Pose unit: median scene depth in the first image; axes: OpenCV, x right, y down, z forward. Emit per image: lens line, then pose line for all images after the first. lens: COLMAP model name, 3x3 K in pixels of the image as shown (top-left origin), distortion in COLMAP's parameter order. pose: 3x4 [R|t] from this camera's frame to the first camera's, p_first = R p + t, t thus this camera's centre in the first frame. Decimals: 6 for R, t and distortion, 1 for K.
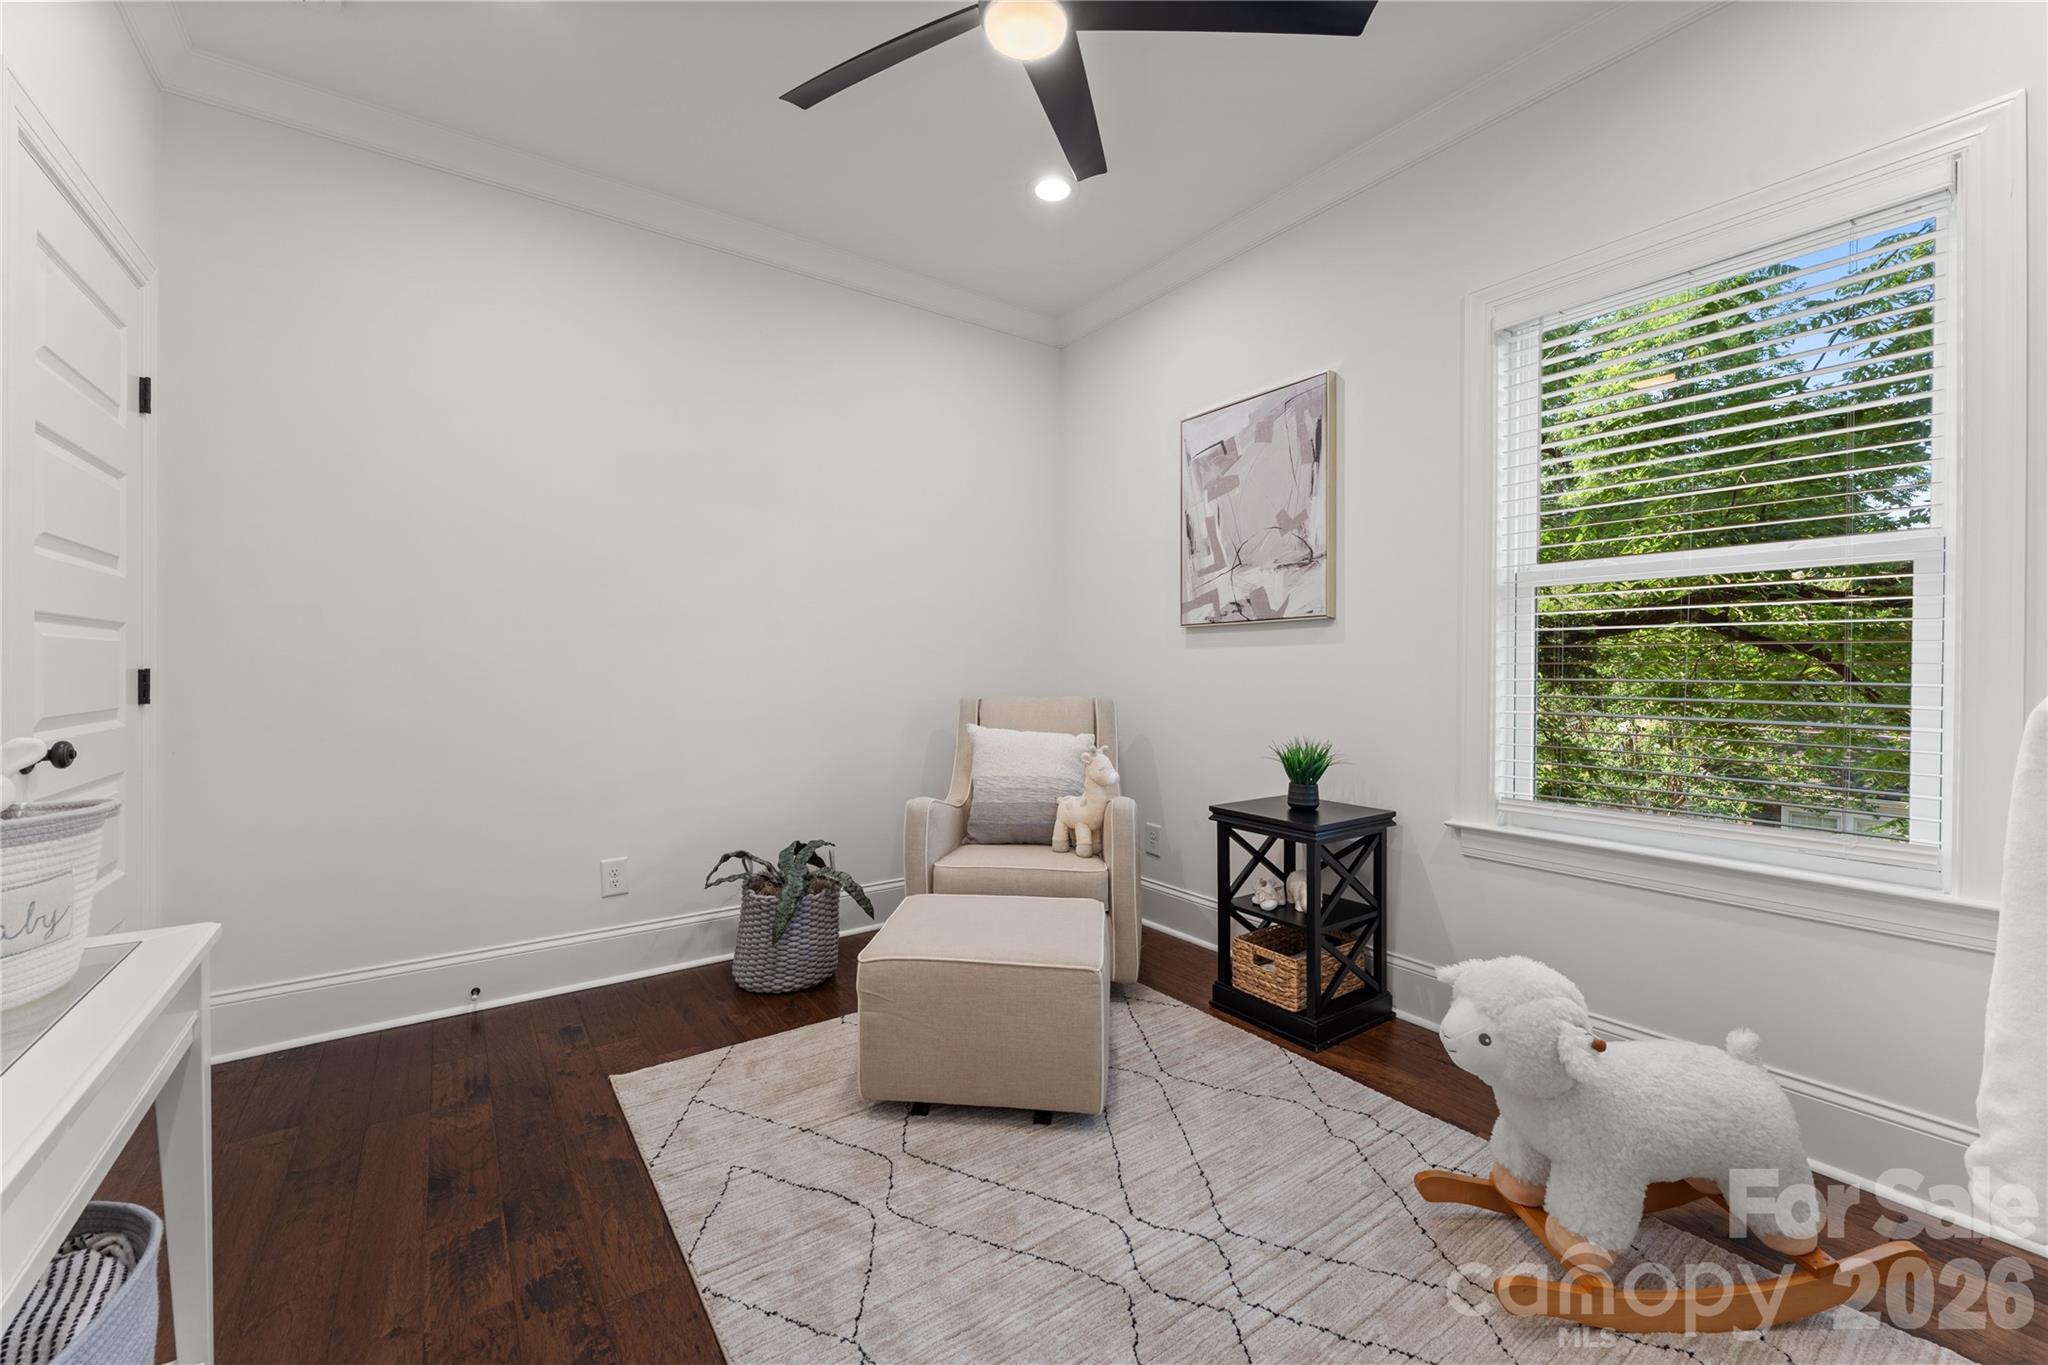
lens RADIAL K [[814.1, 0, 1016.0], [0, 814.1, 684.9], [0, 0, 1]] dist [-0.000790, -0.000018]
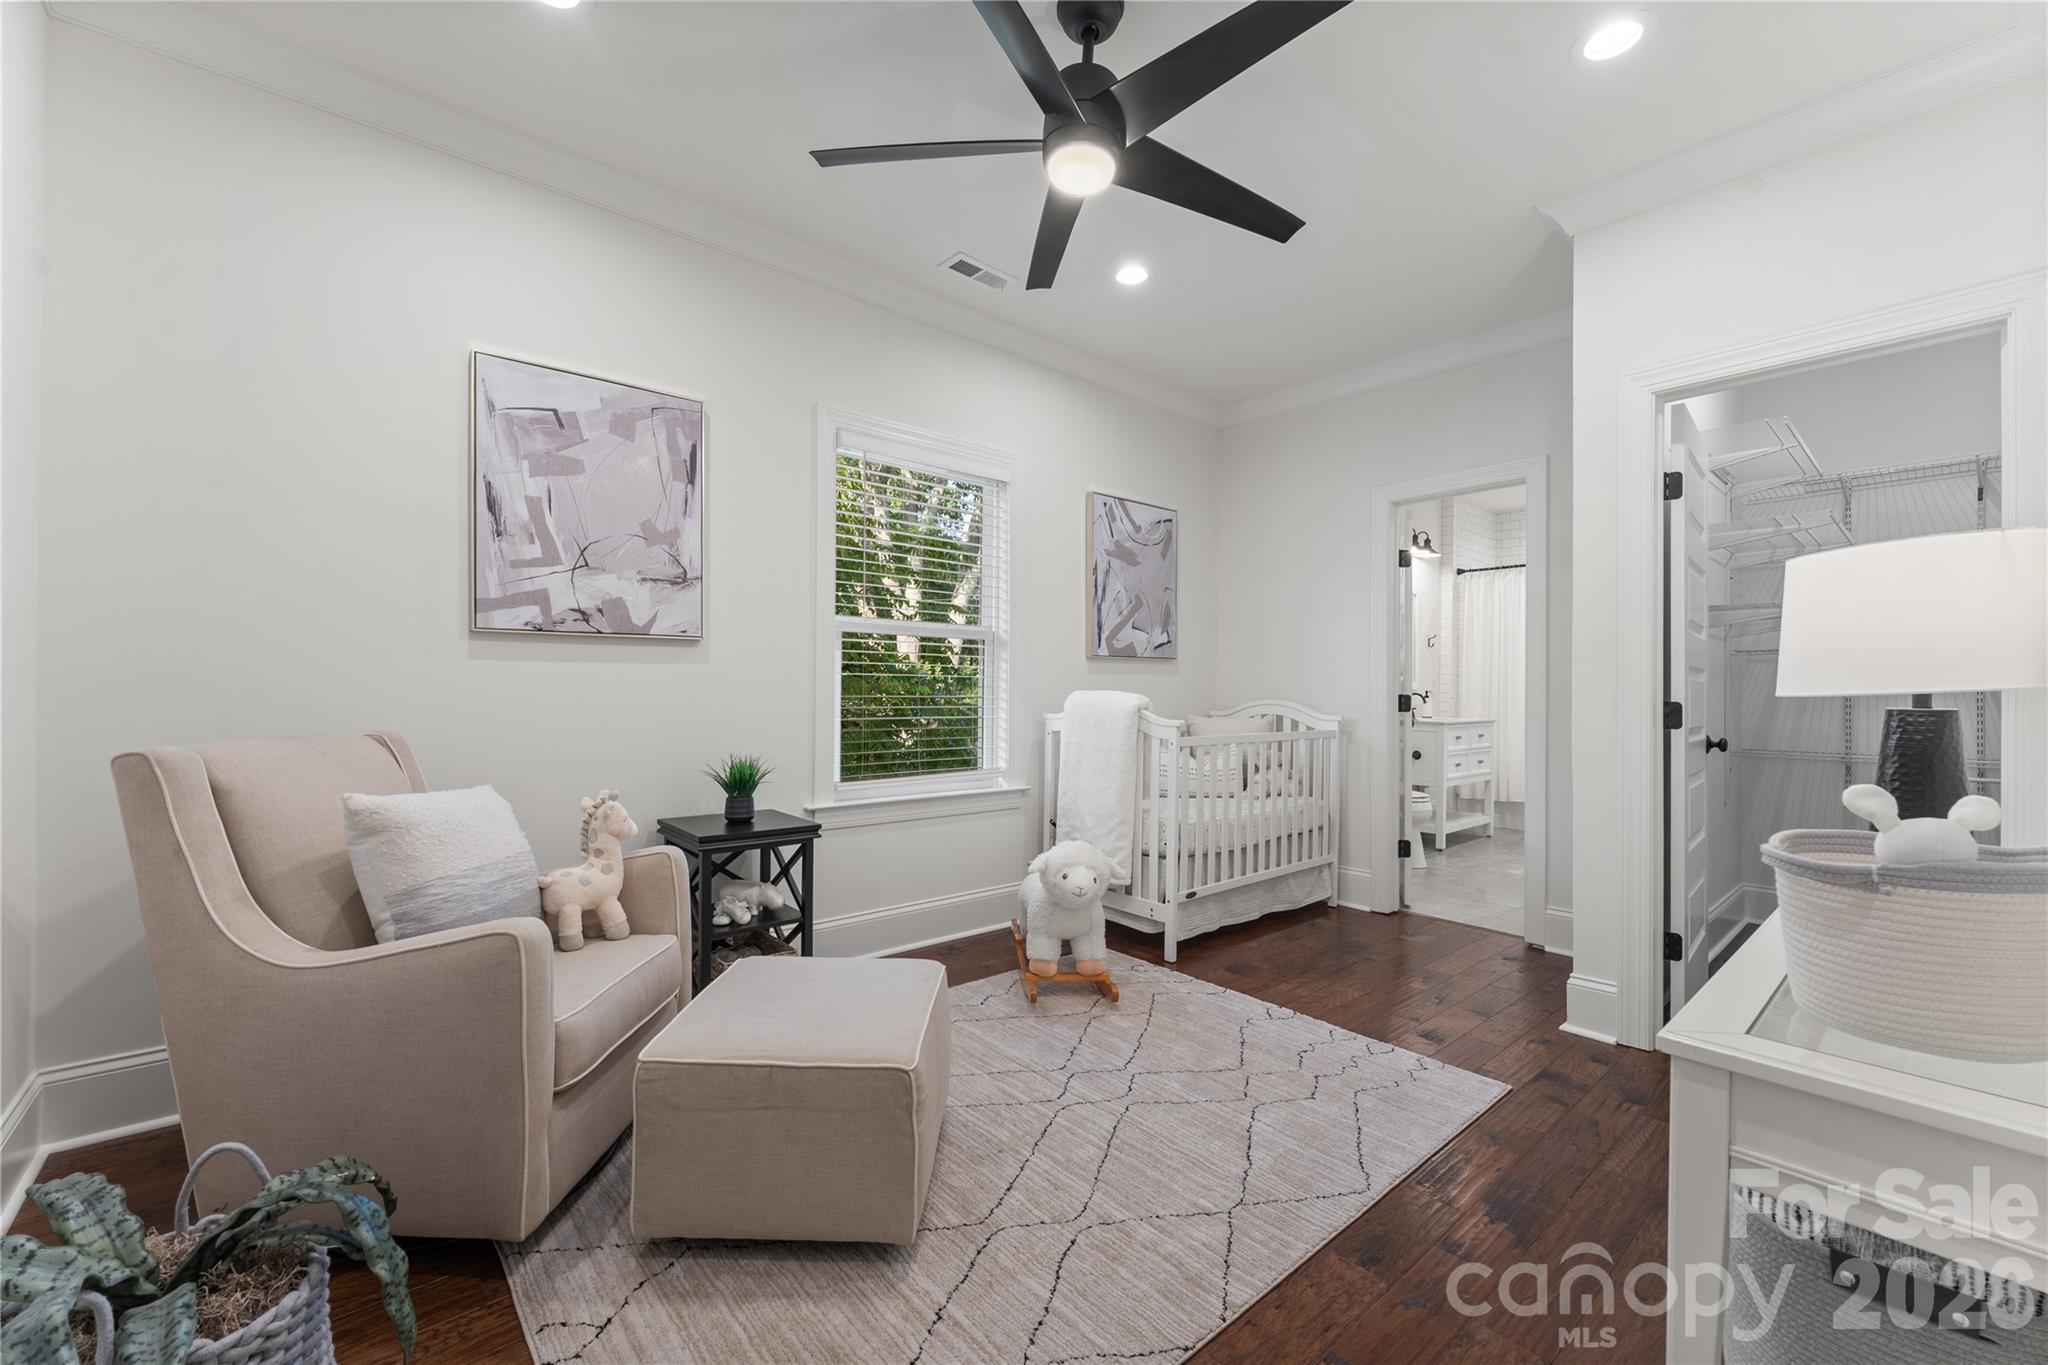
lens RADIAL K [[835.8, 0, 1023.3], [0, 835.8, 697.5], [0, 0, 1]] dist [0.000464, 0.000076]
pose [[-0.105039, -0.011462, 0.994402, -0.658248], [0.015858, 0.999787, 0.013199, -0.014303], [-0.994342, 0.017155, -0.104835, 0.646837]]
